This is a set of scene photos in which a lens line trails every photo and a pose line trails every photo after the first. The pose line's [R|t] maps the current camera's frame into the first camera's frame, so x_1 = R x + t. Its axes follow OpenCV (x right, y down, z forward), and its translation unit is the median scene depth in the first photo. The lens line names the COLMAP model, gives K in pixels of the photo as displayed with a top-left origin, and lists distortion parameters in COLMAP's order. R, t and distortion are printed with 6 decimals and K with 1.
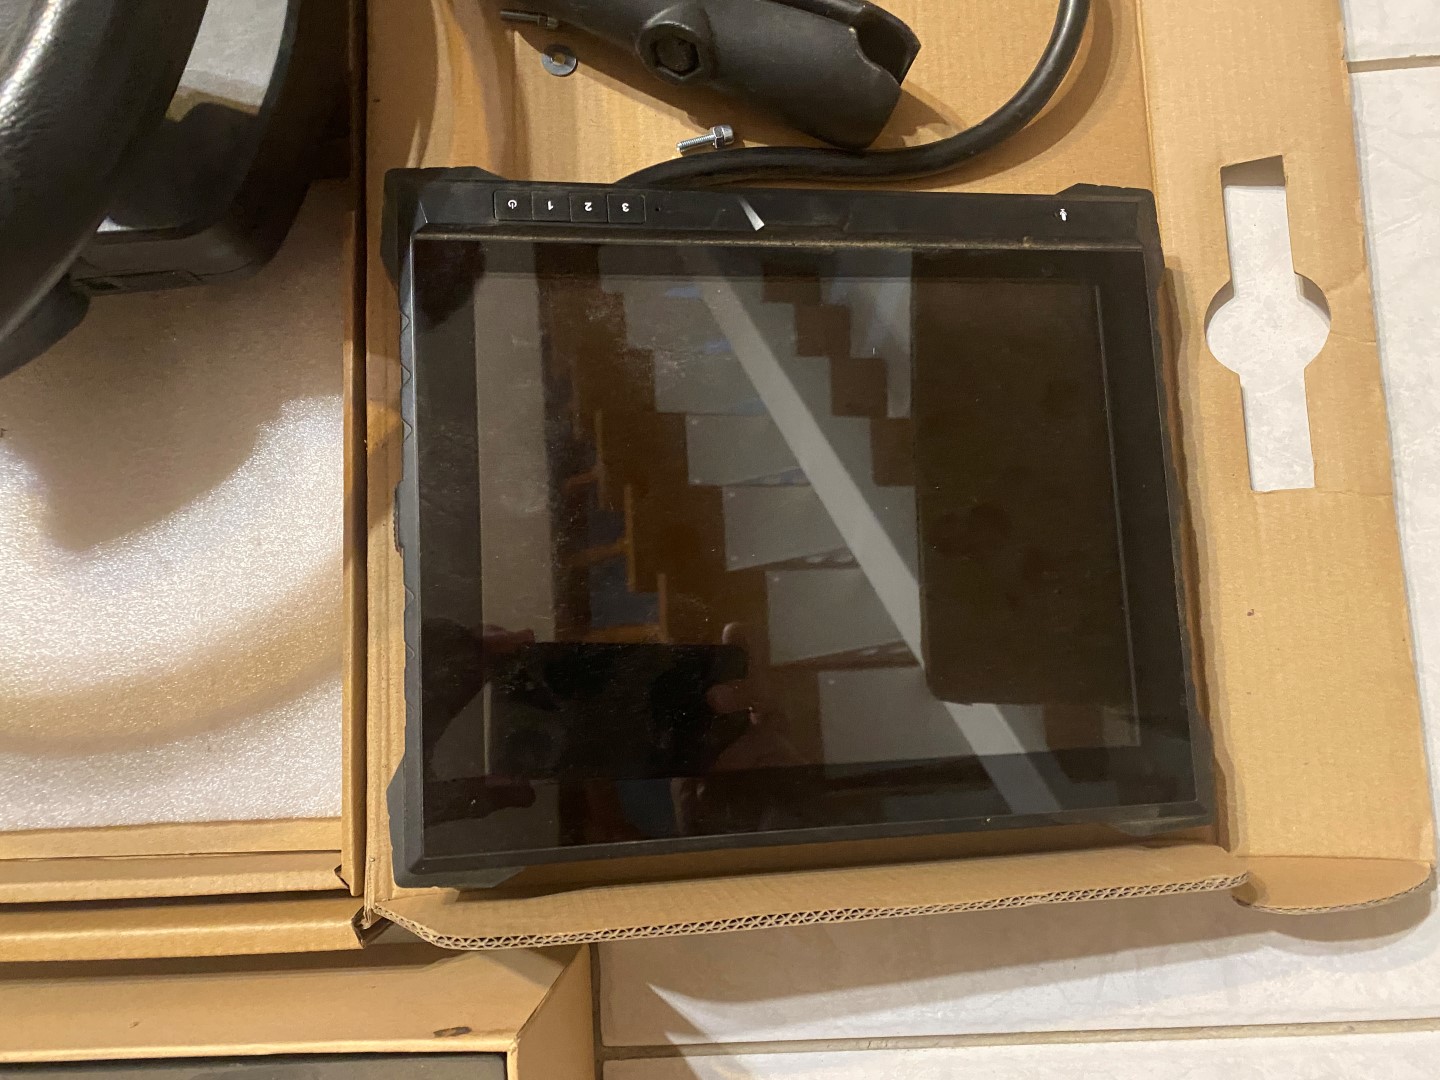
lens RADIAL K [[1077.3, 0, 726.4], [0, 1077.3, 542.1], [0, 0, 1]] dist [0.005183, -0.001201]
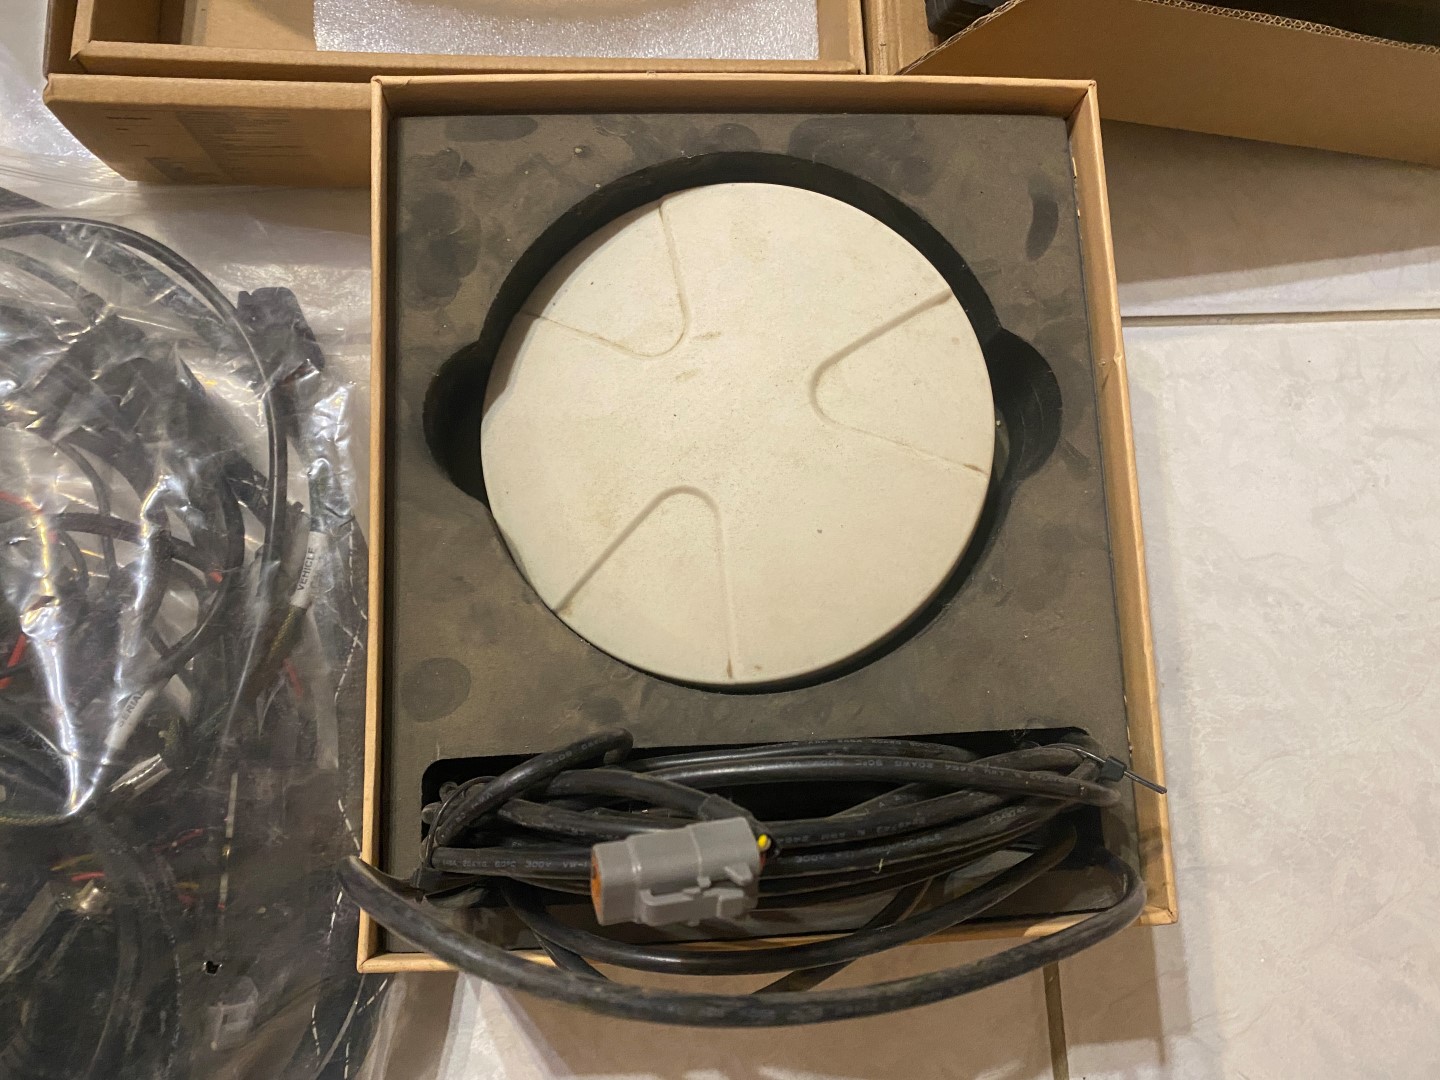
lens RADIAL K [[1077.3, 0, 726.4], [0, 1077.3, 542.1], [0, 0, 1]] dist [0.005183, -0.001201]
pose [[0.990277, 0.026808, 0.136500, -0.562182], [-0.021024, 0.998826, -0.043641, 0.777672], [-0.137510, 0.040347, 0.989678, -0.088568]]
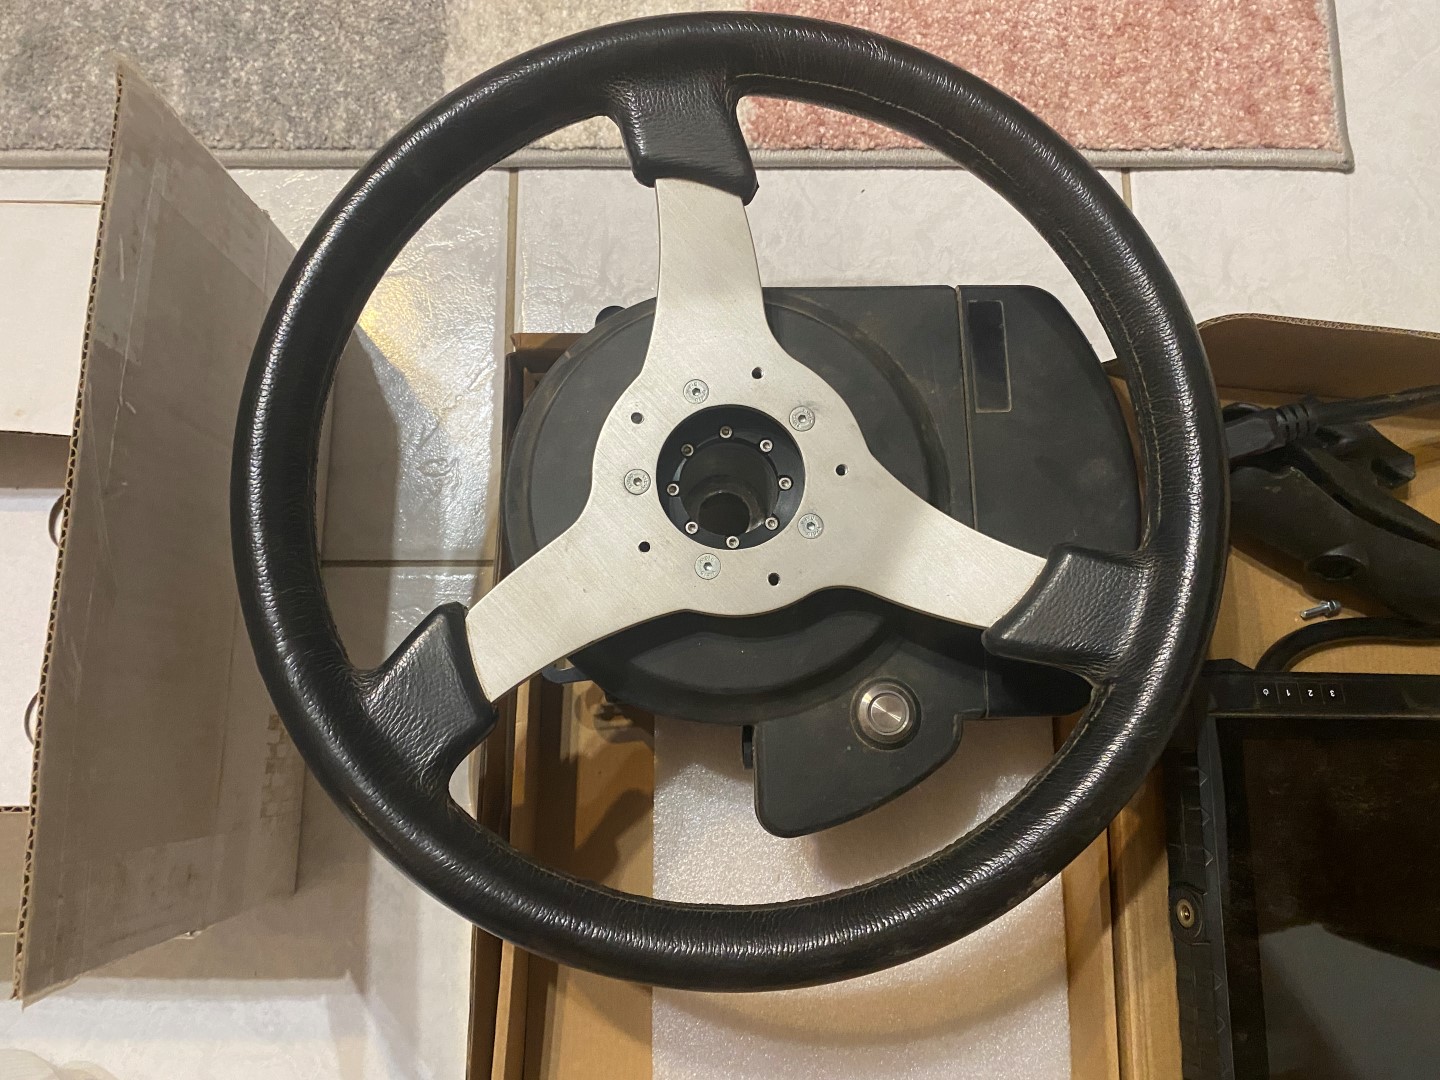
lens RADIAL K [[1081.2, 0, 716.2], [0, 1081.2, 504.7], [0, 0, 1]] dist [0.003310, -0.001137]
pose [[0.996137, 0.068189, 0.055333, -0.879832], [-0.063839, 0.994993, -0.076900, -0.348795], [-0.060299, 0.073071, 0.995502, -0.352881]]
